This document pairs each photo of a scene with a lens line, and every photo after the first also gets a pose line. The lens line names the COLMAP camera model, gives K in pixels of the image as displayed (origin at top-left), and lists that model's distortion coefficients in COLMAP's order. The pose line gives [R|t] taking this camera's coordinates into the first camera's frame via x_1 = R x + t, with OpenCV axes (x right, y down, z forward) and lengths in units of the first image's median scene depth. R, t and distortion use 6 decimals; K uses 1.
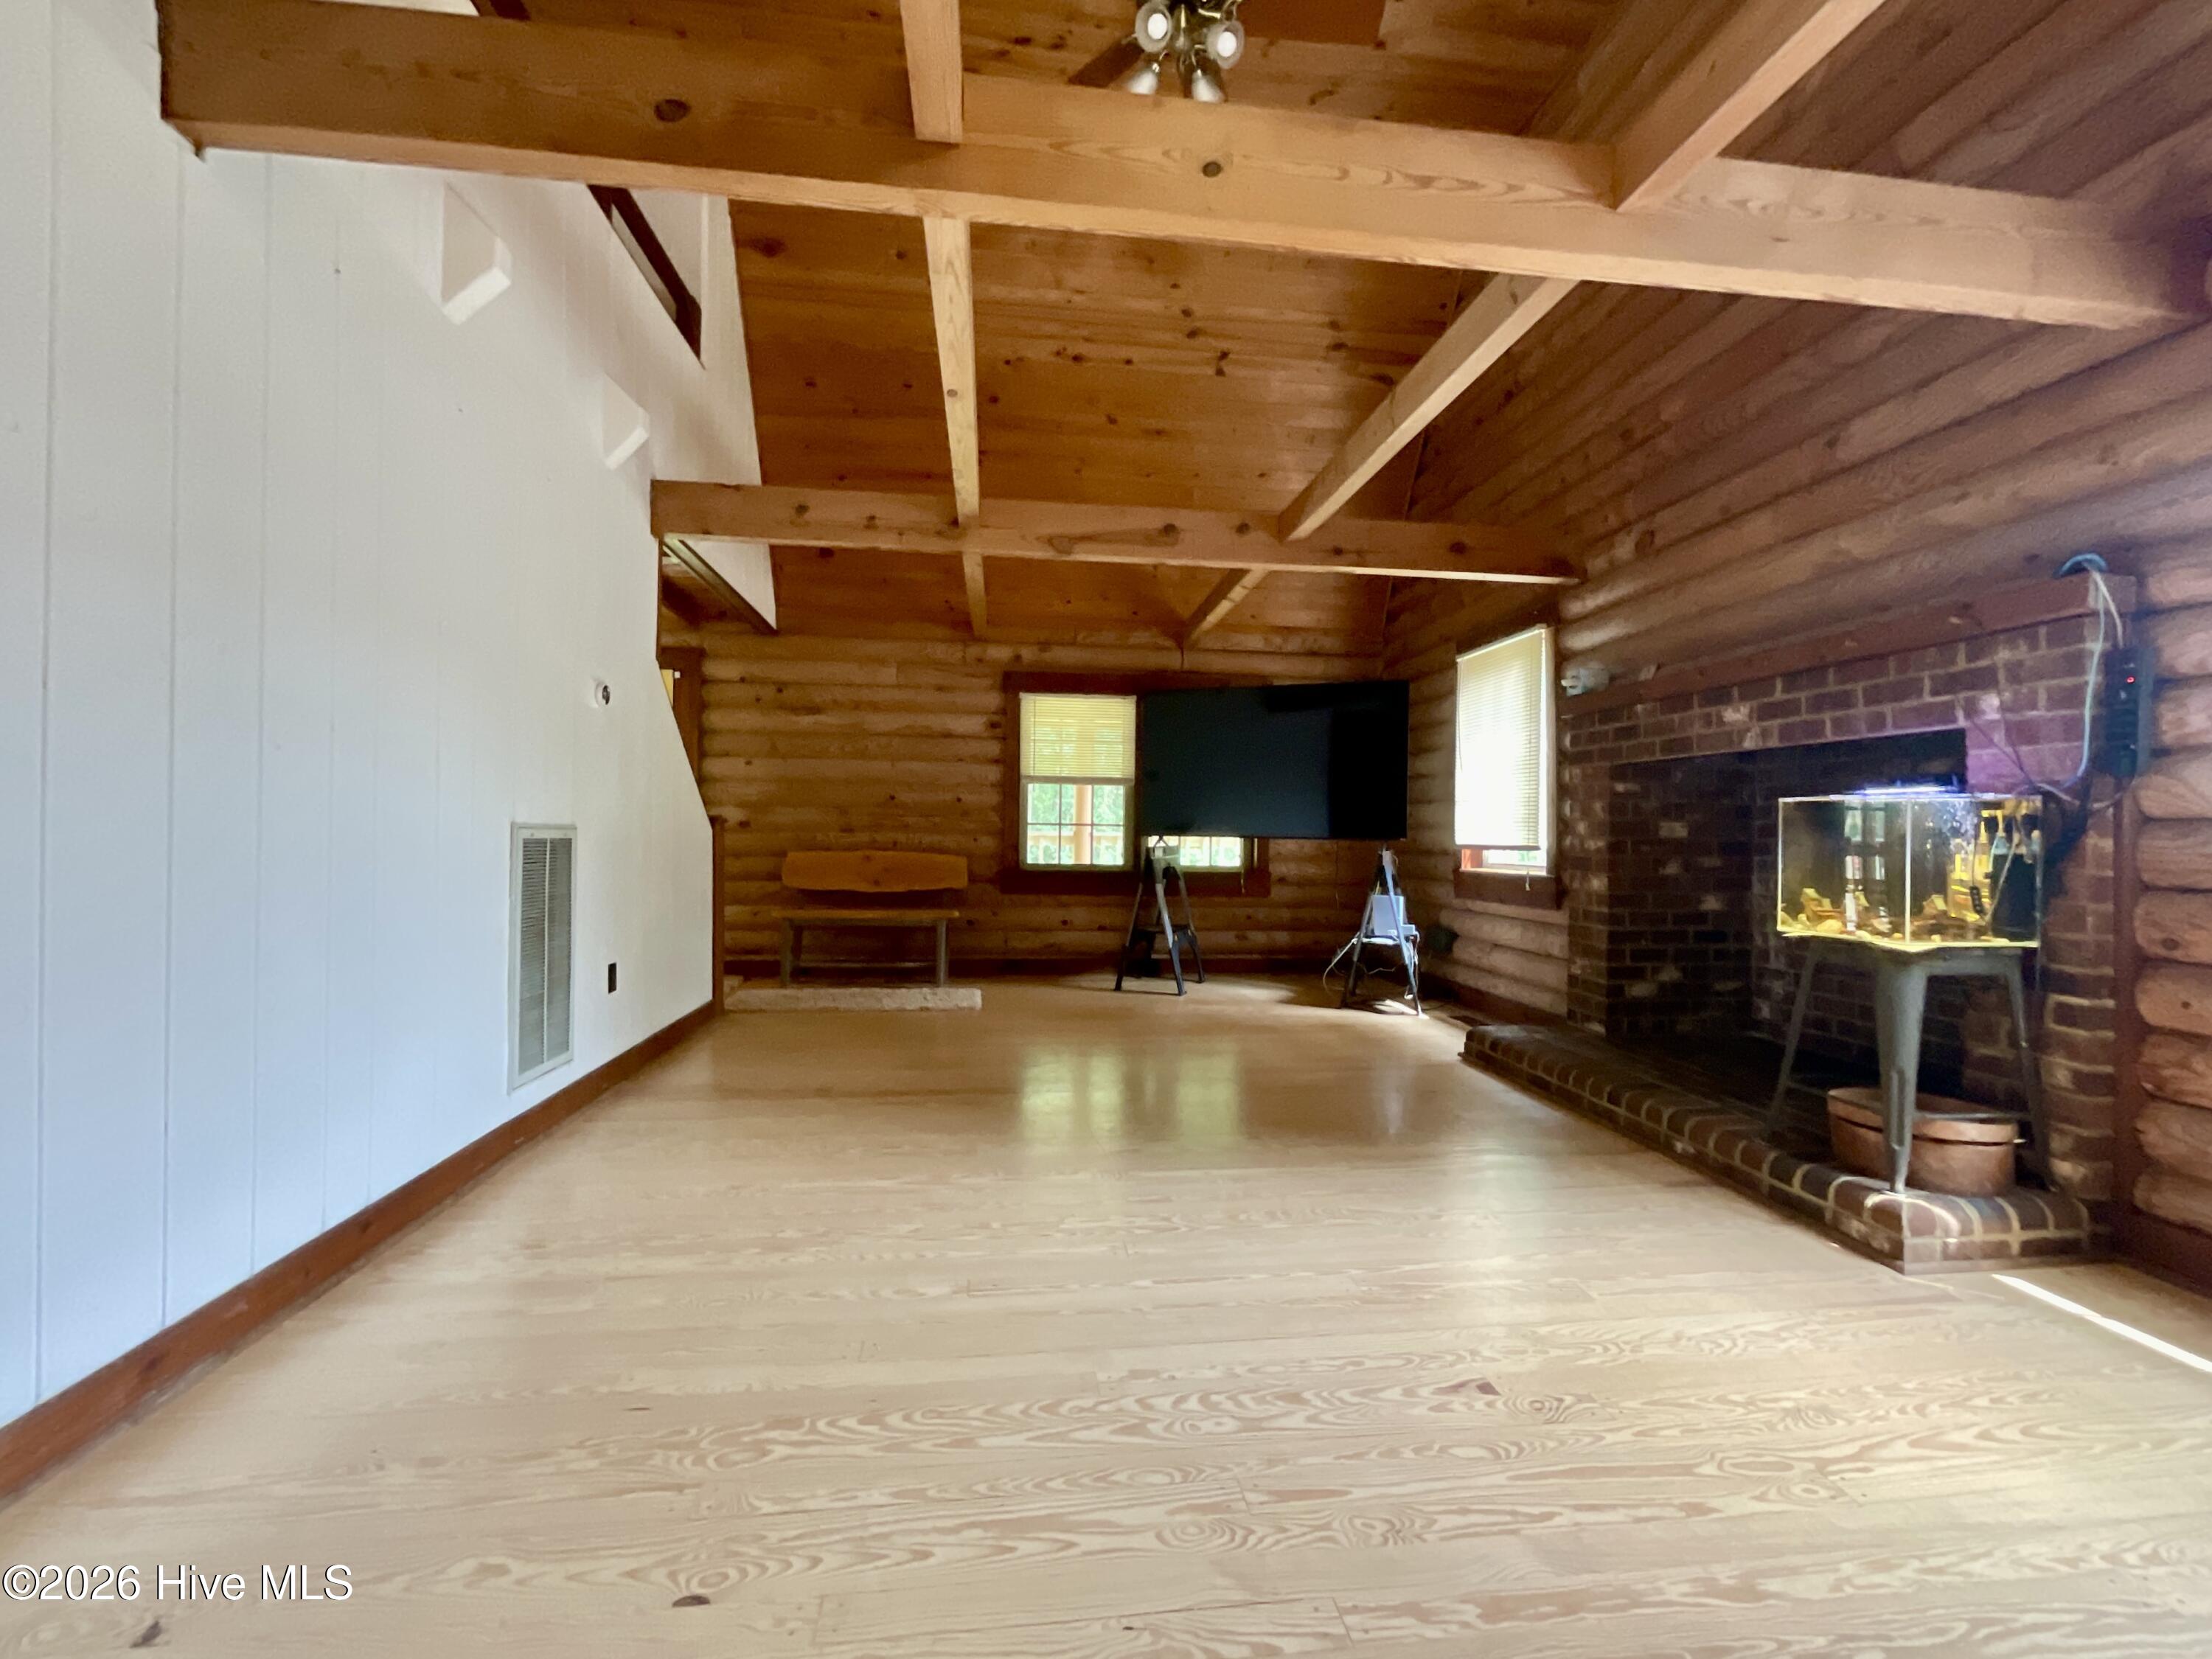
lens RADIAL K [[892.6, 0, 1101.8], [0, 892.6, 823.5], [0, 0, 1]] dist [-0.000791, -0.000417]
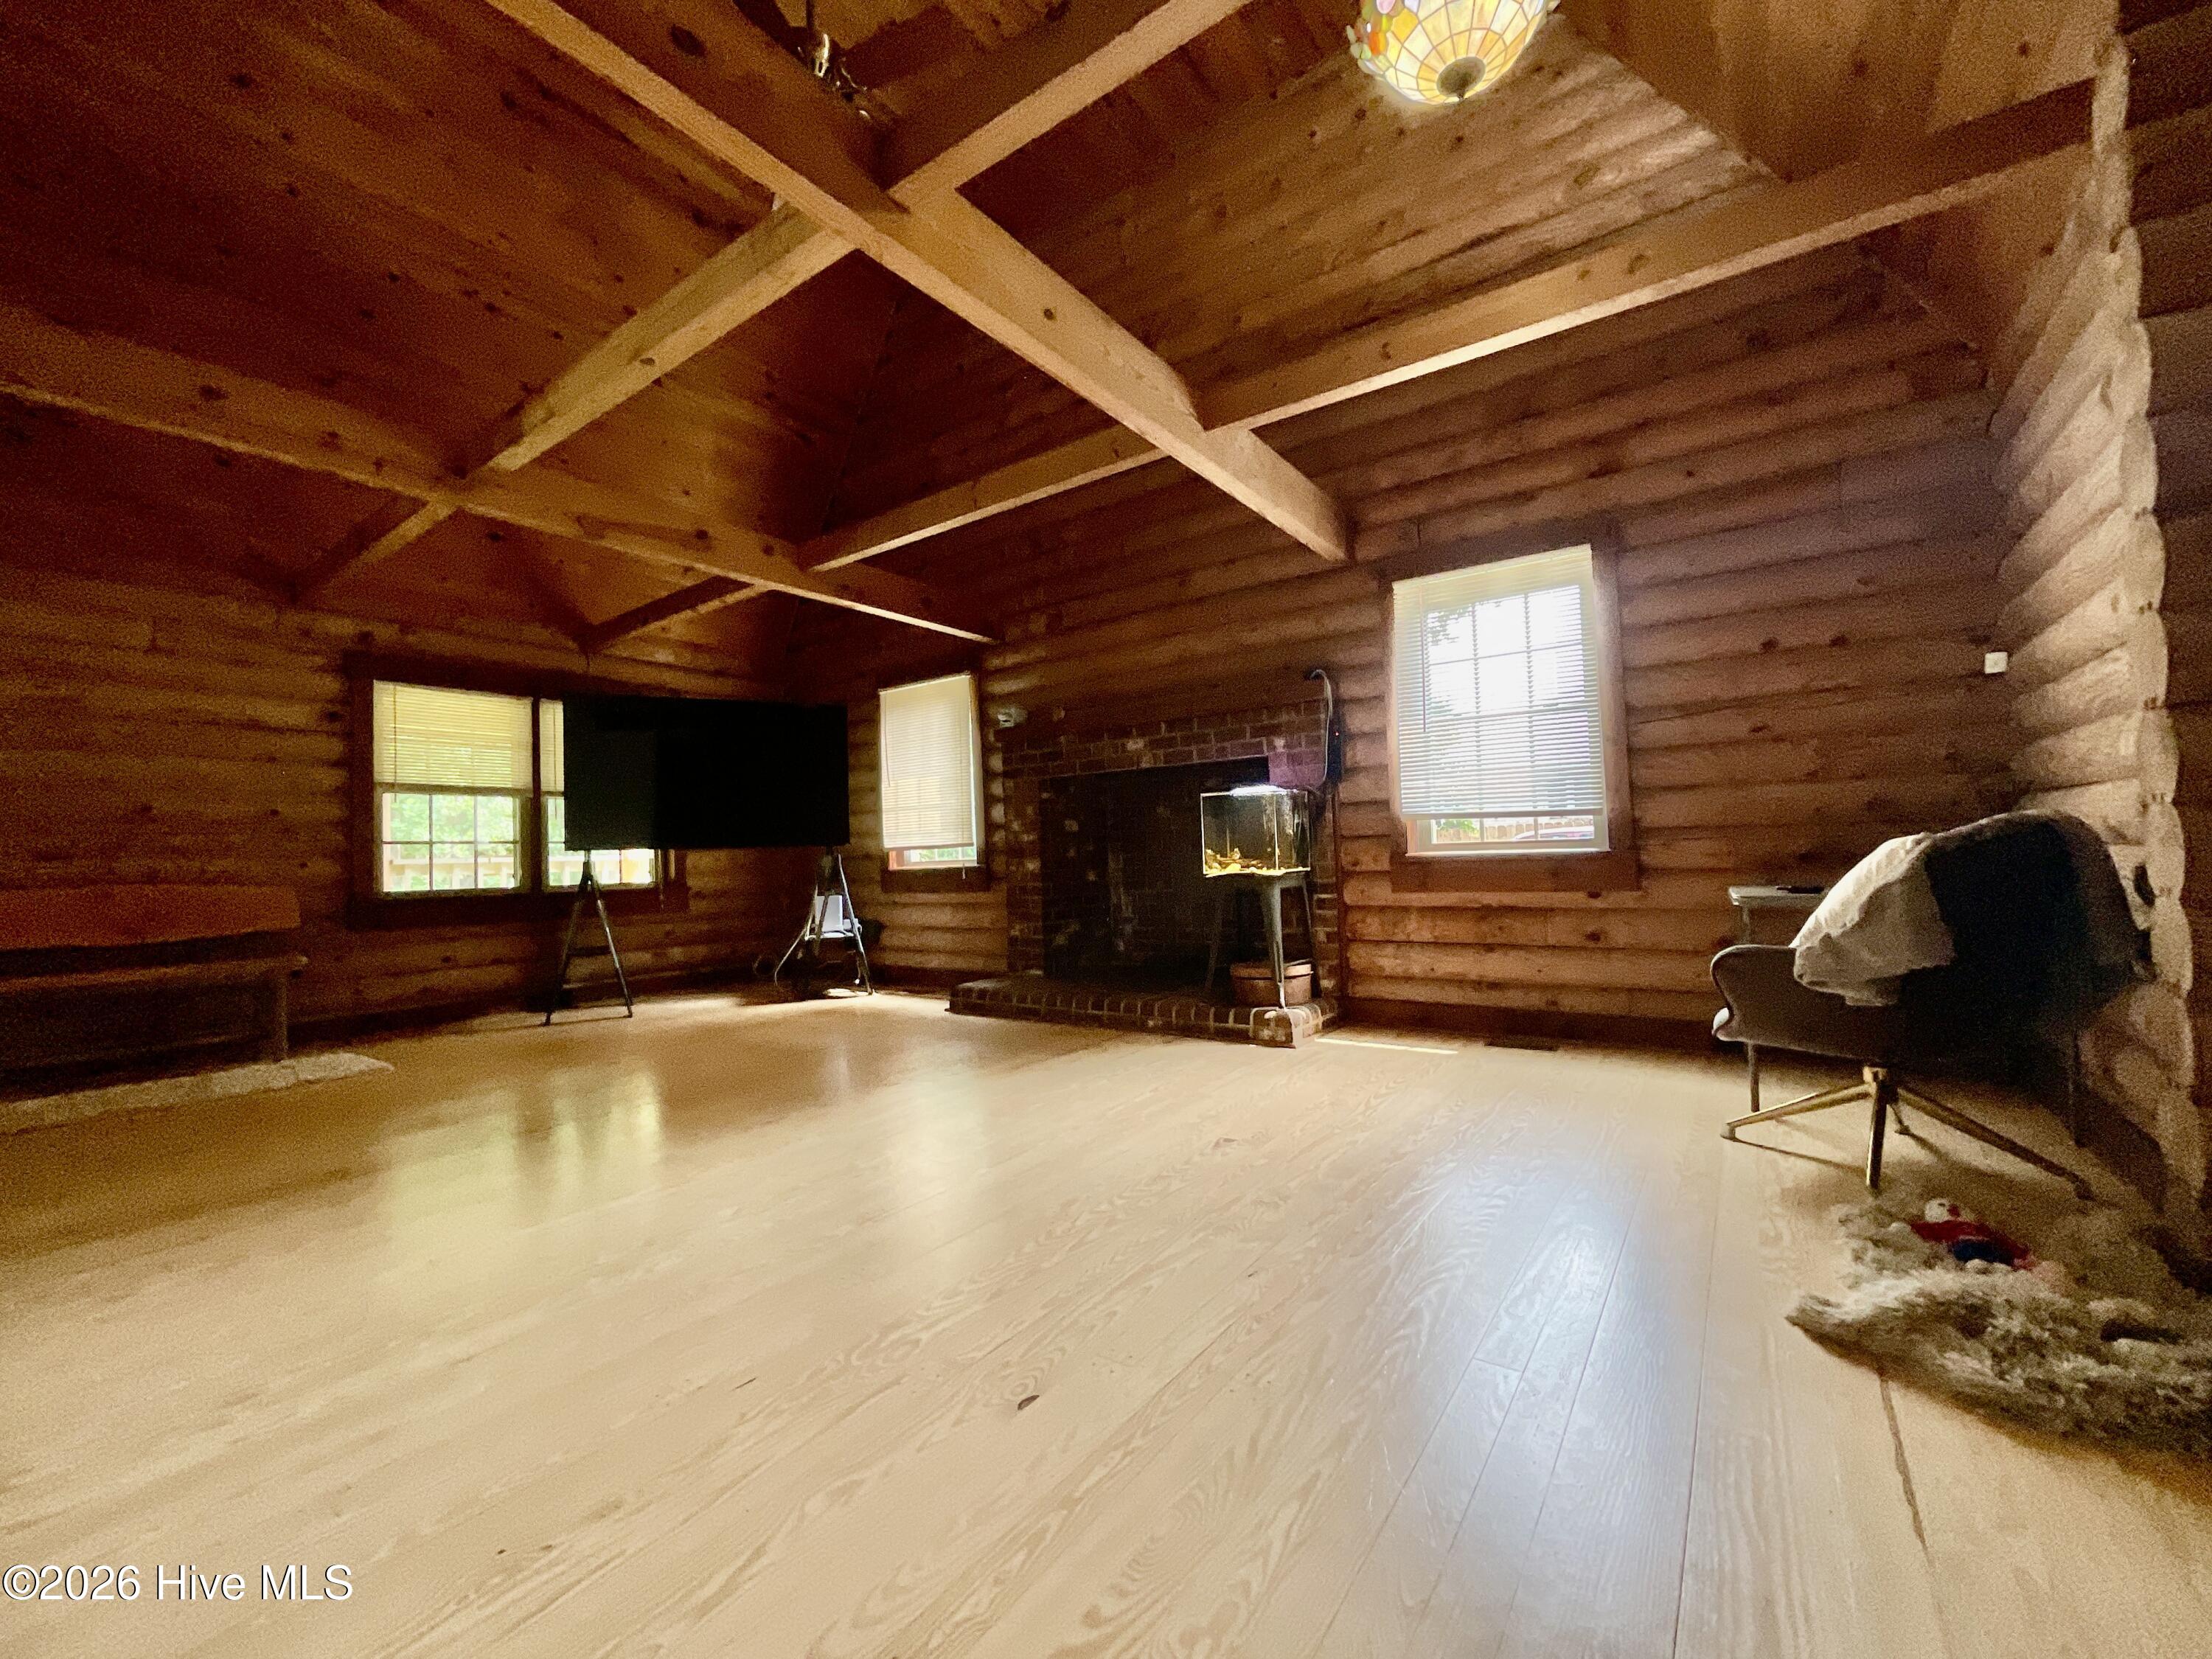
lens RADIAL K [[892.6, 0, 1029.5], [0, 892.6, 824.0], [0, 0, 1]] dist [-0.000791, -0.000417]
pose [[0.708348, -0.003506, 0.705855, -0.406932], [0.031901, 0.999125, -0.027051, 0.039825], [-0.705142, 0.041680, 0.707840, 0.036663]]
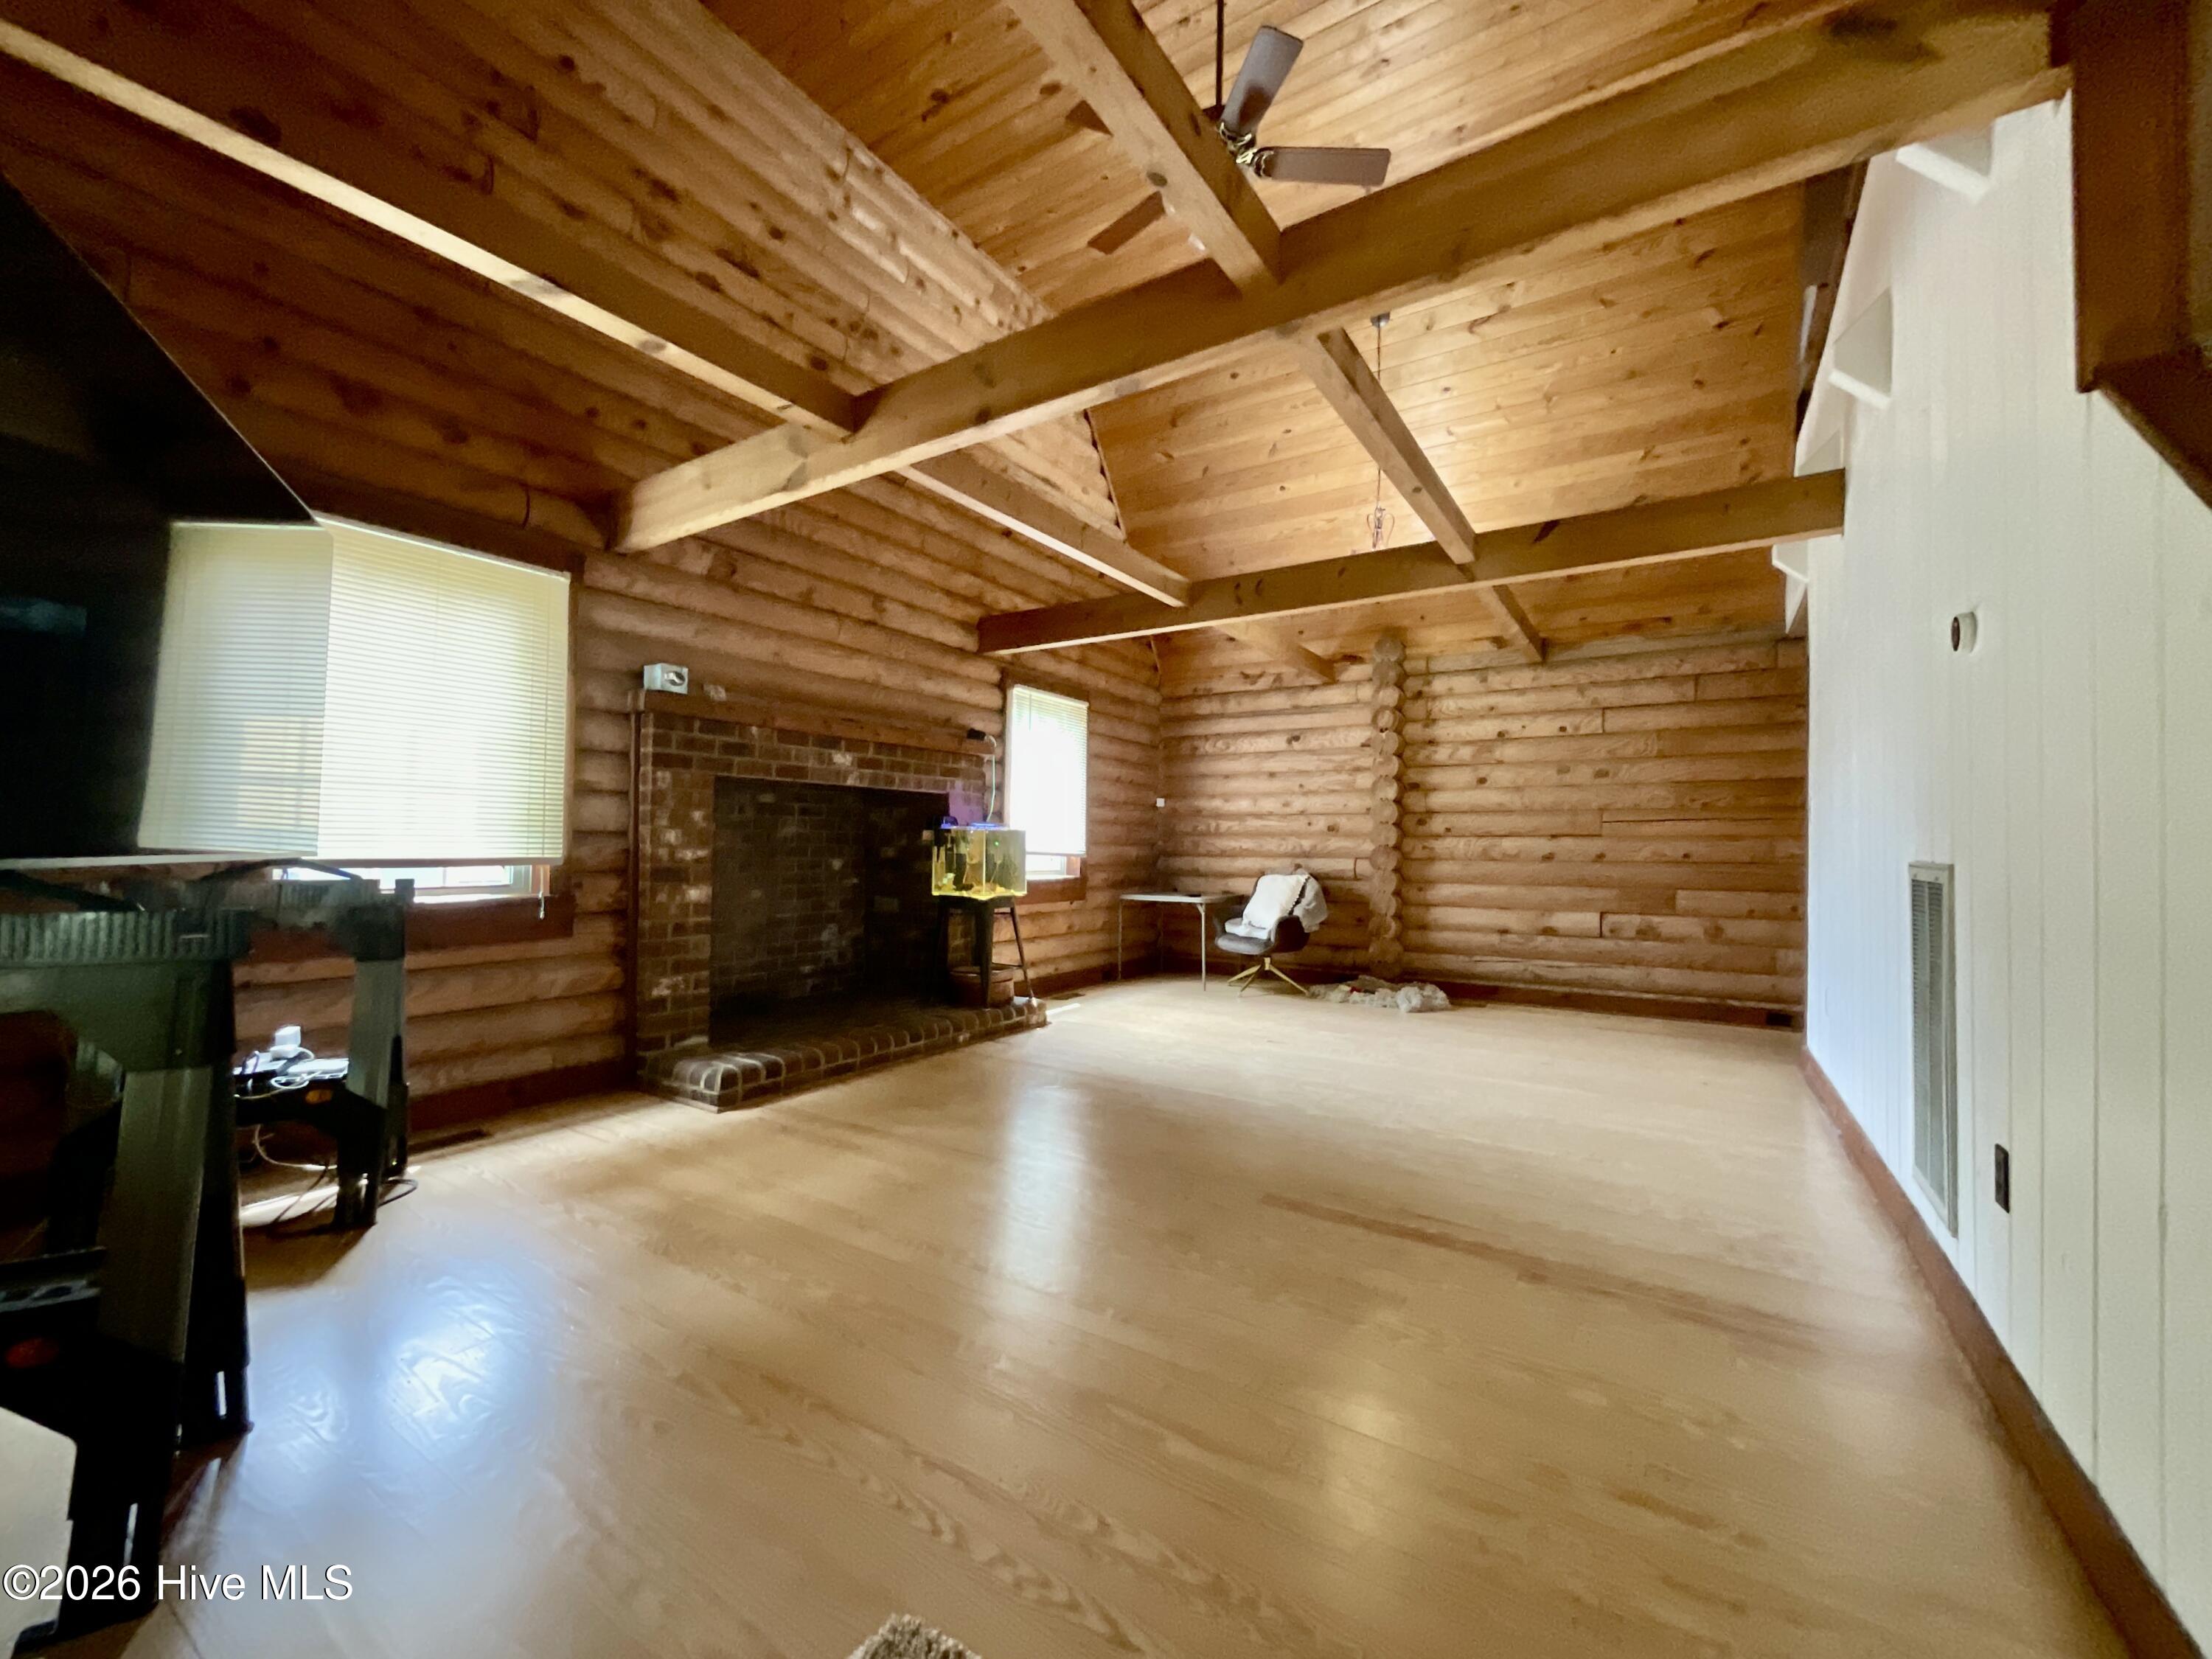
lens RADIAL K [[892.6, 0, 1099.1], [0, 892.6, 828.2], [0, 0, 1]] dist [-0.000791, -0.000417]
pose [[-0.760958, -0.010226, 0.648720, -0.418225], [-0.026883, 0.999514, -0.015778, -0.001514], [-0.648244, -0.029446, -0.760863, 1.462933]]
